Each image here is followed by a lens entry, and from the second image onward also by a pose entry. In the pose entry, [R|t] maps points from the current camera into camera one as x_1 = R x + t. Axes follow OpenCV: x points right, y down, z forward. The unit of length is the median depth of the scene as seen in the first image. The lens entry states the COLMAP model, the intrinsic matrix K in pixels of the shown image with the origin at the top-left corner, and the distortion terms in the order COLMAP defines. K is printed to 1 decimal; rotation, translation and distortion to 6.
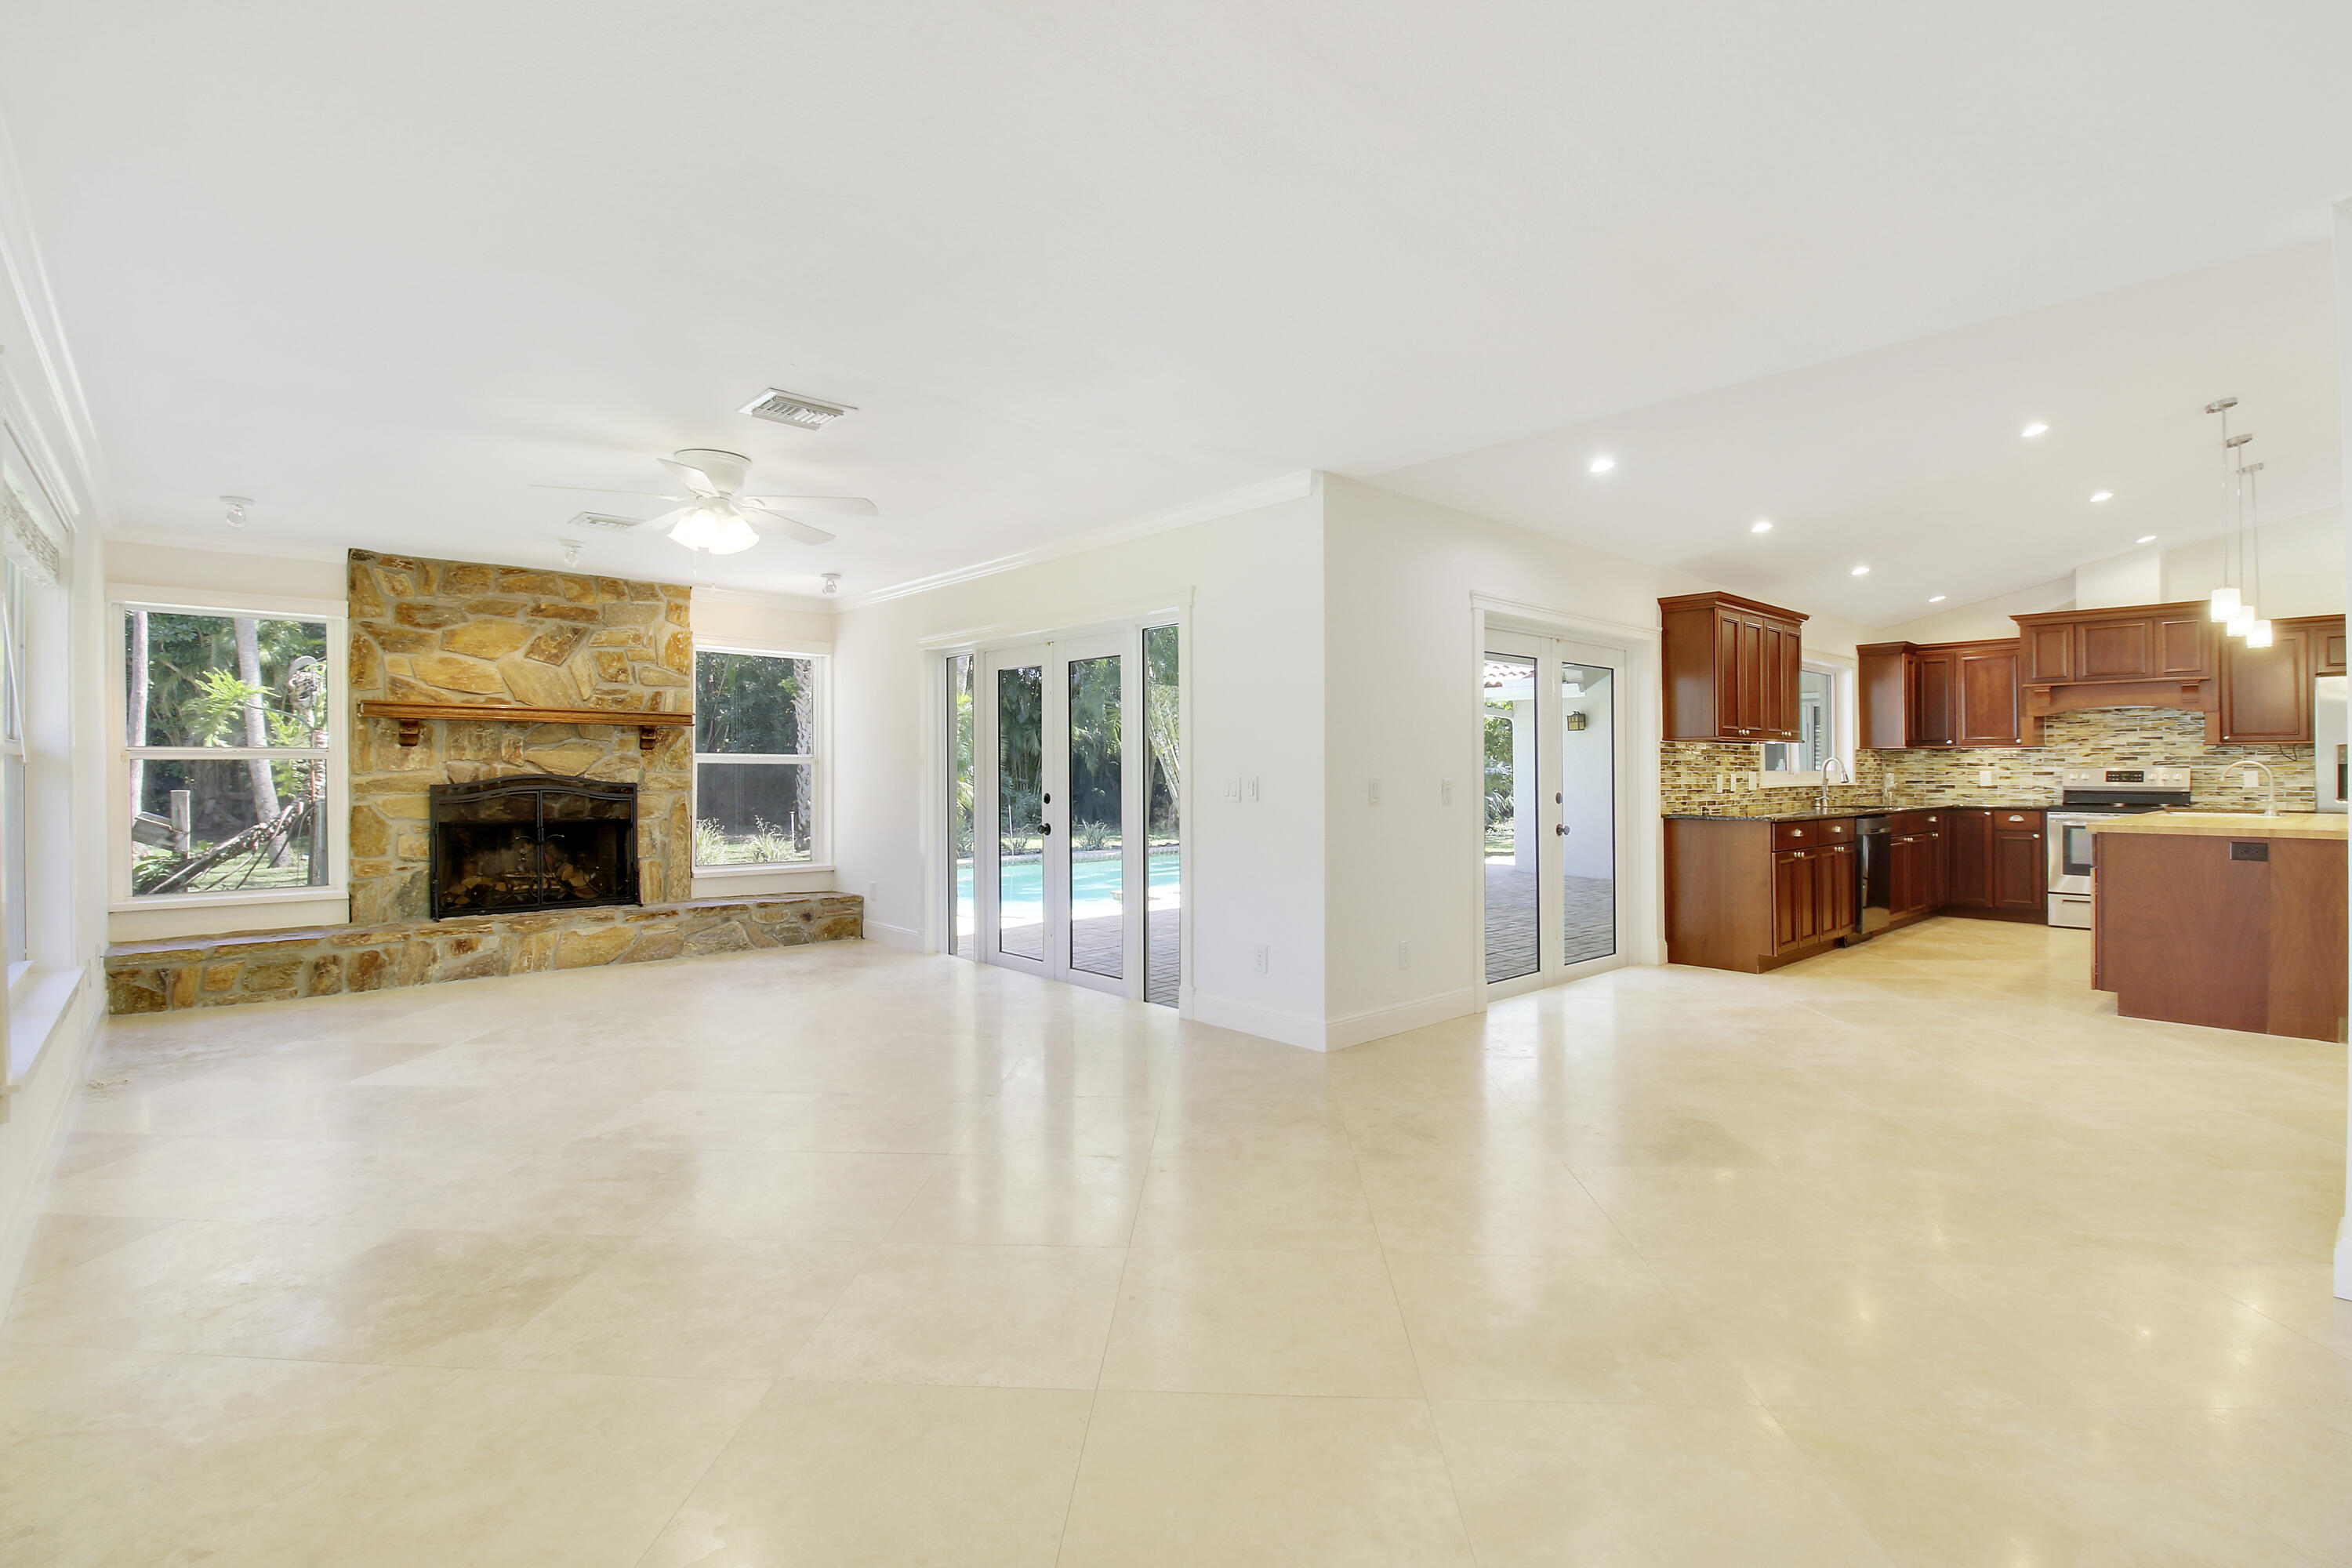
lens RADIAL K [[1106.3, 0, 1178.2], [0, 1106.3, 768.6], [0, 0, 1]] dist [0.004262, -0.014140]
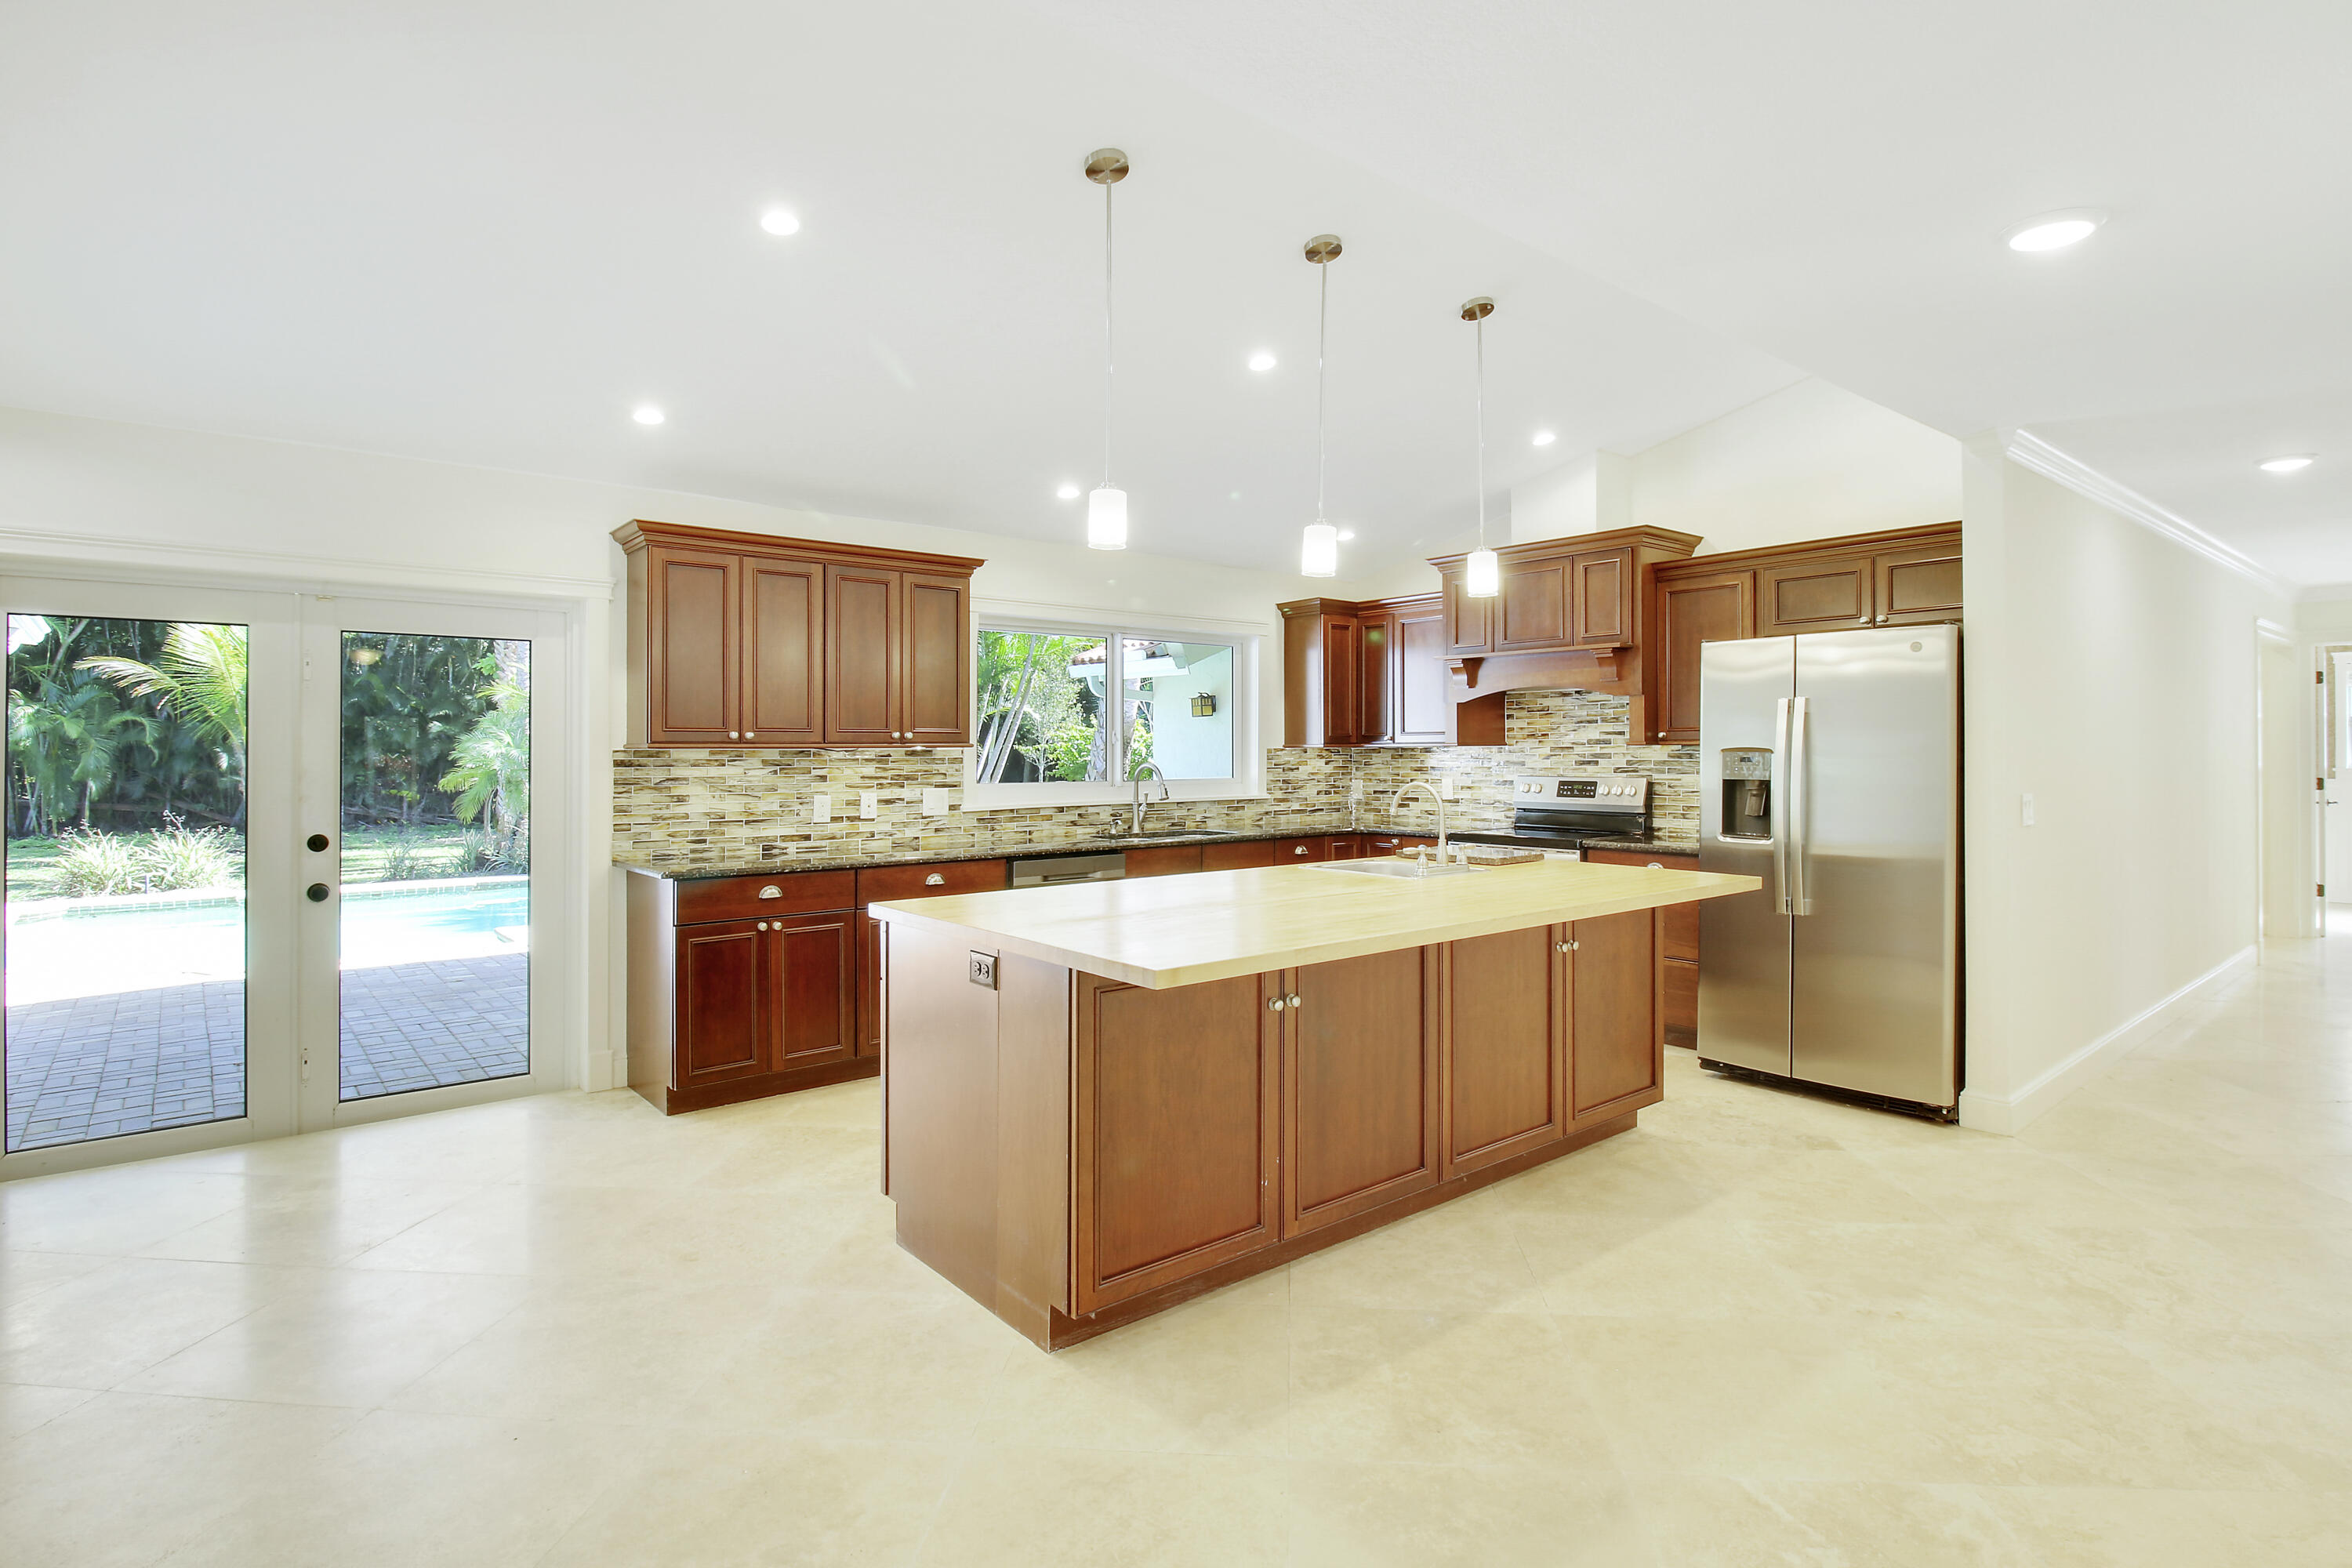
lens RADIAL K [[1191.4, 0, 1202.1], [0, 1191.4, 739.2], [0, 0, 1]] dist [0.000820, -0.000085]
pose [[0.999116, -0.004683, -0.041773, 0.656173], [0.004373, 0.999962, -0.007508, -0.019370], [0.041807, 0.007319, 0.999099, 0.247680]]
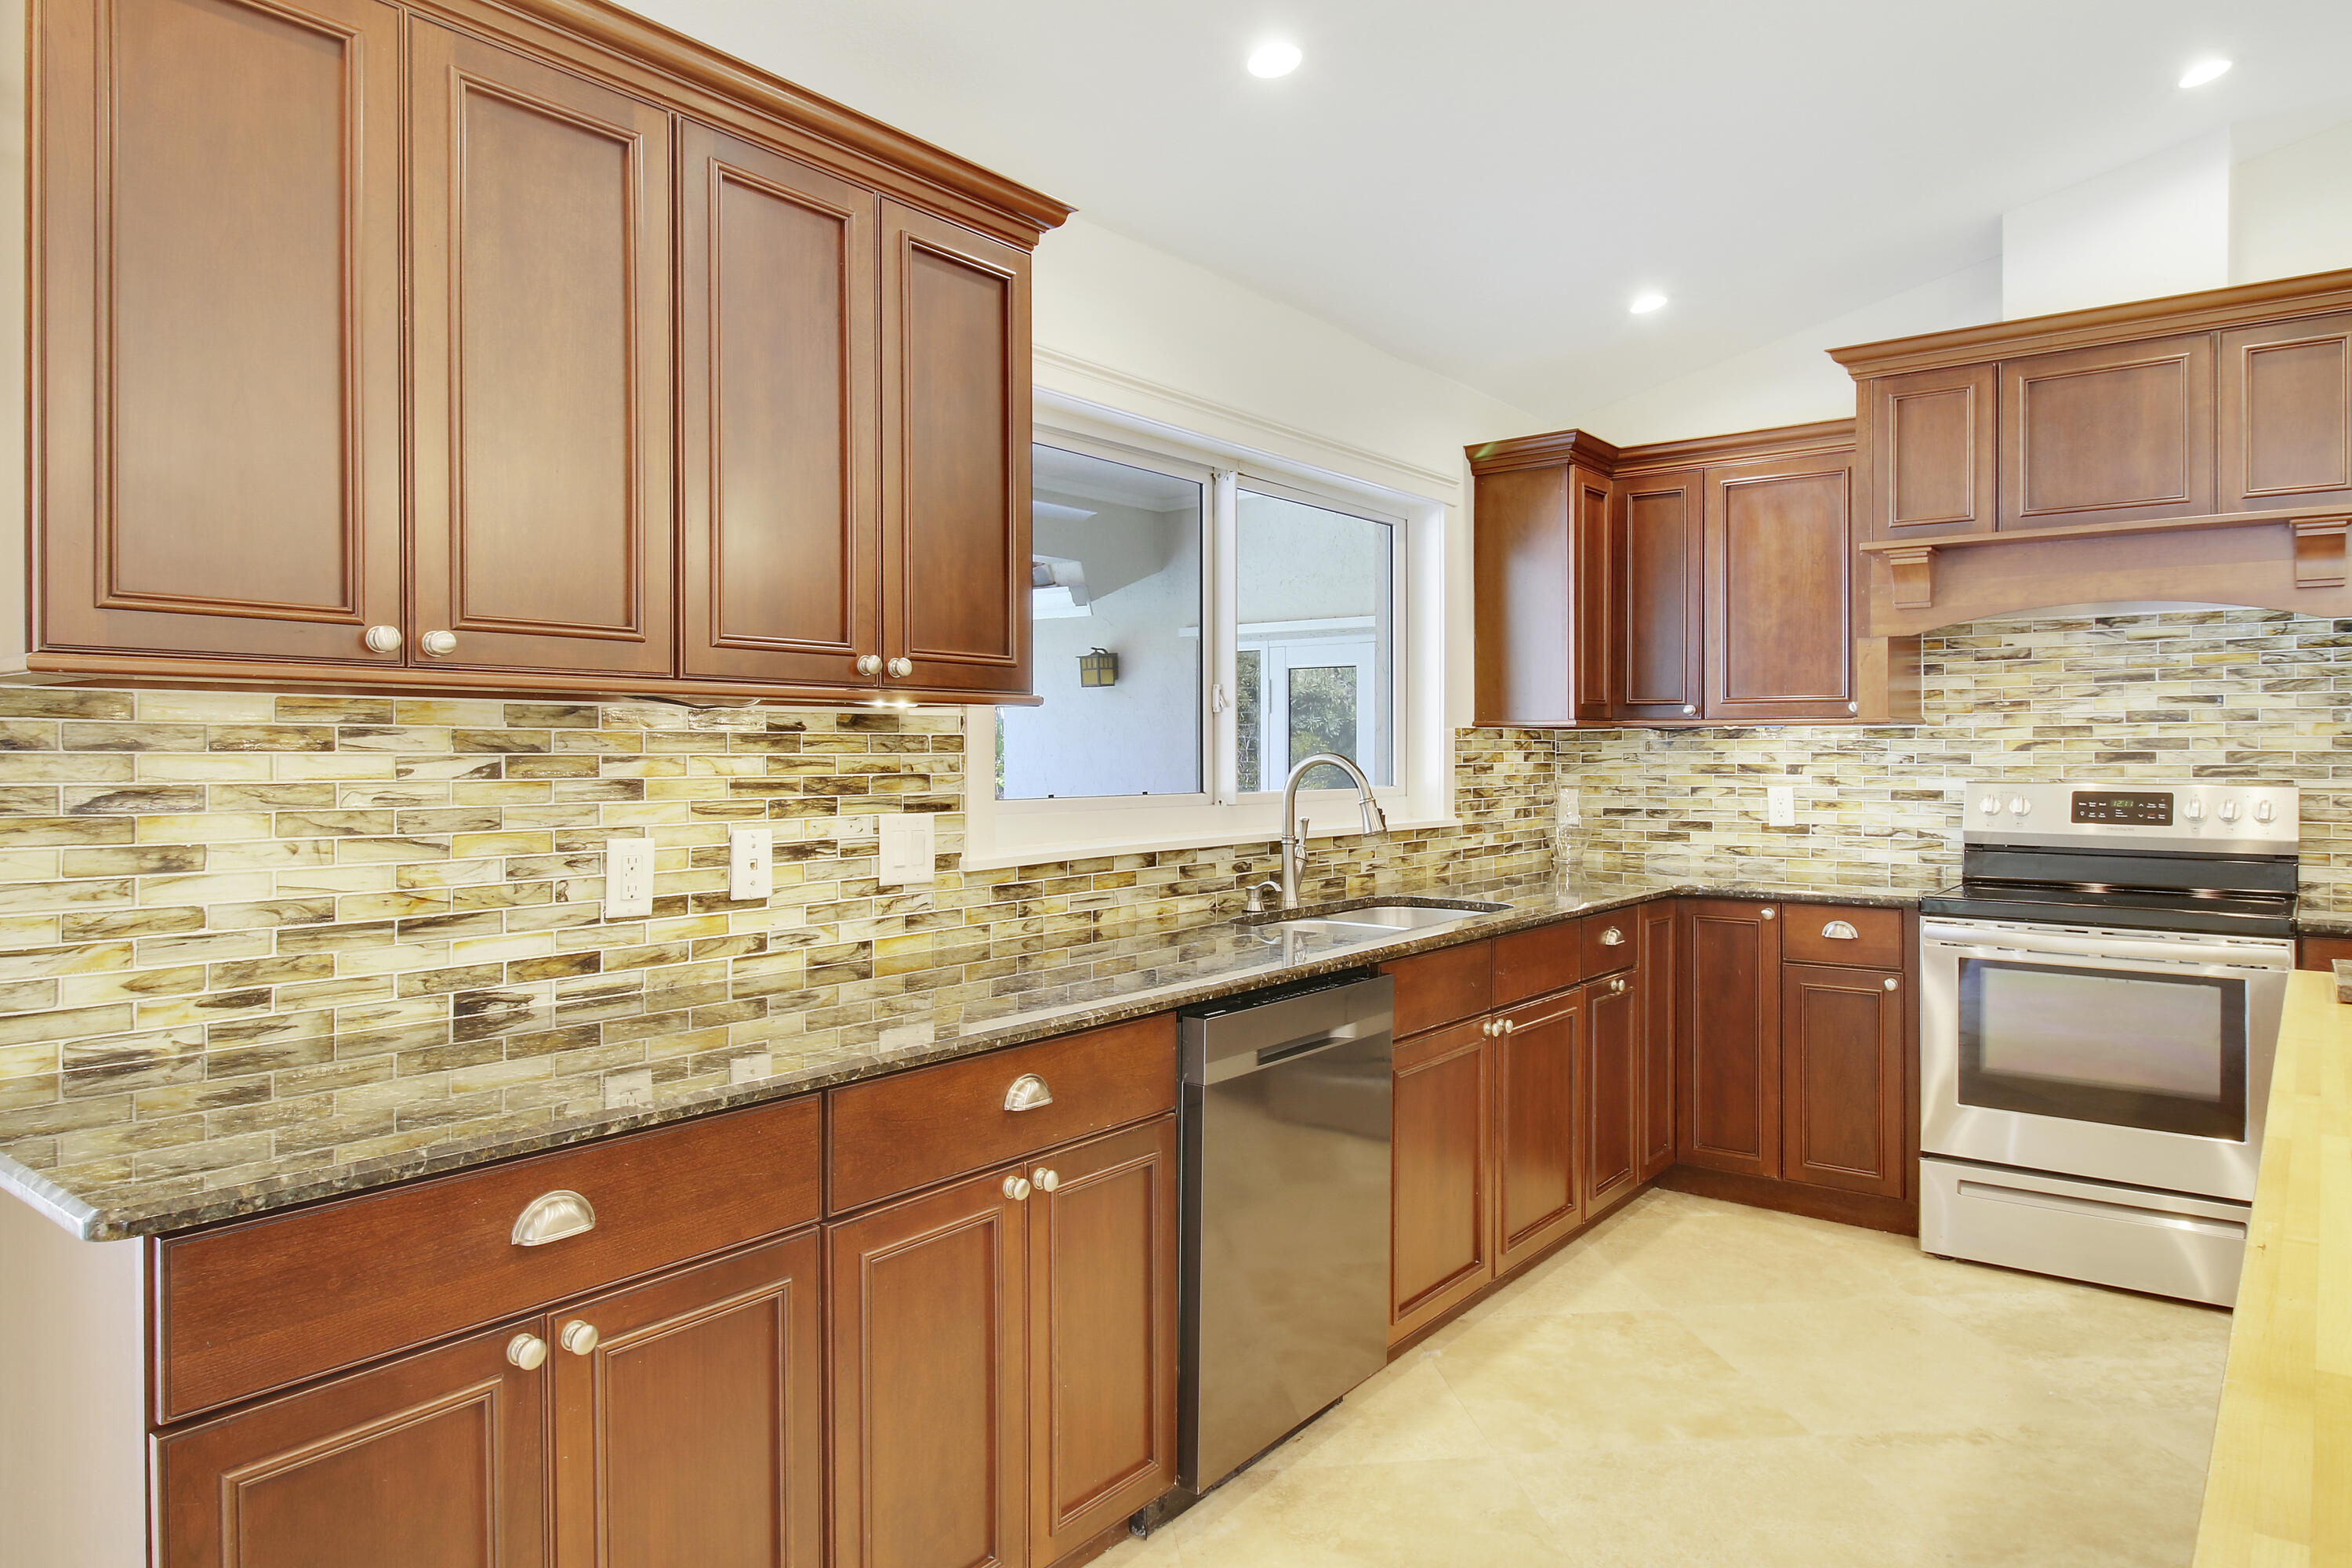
lens RADIAL K [[1439.4, 0, 1188.1], [0, 1439.4, 757.9], [0, 0, 1]] dist [0.001184, -0.002507]
pose [[0.985019, -0.000137, 0.172449, 0.482784], [-0.001175, 0.999971, 0.007507, -0.011940], [-0.172445, -0.007598, 0.984990, 0.594795]]
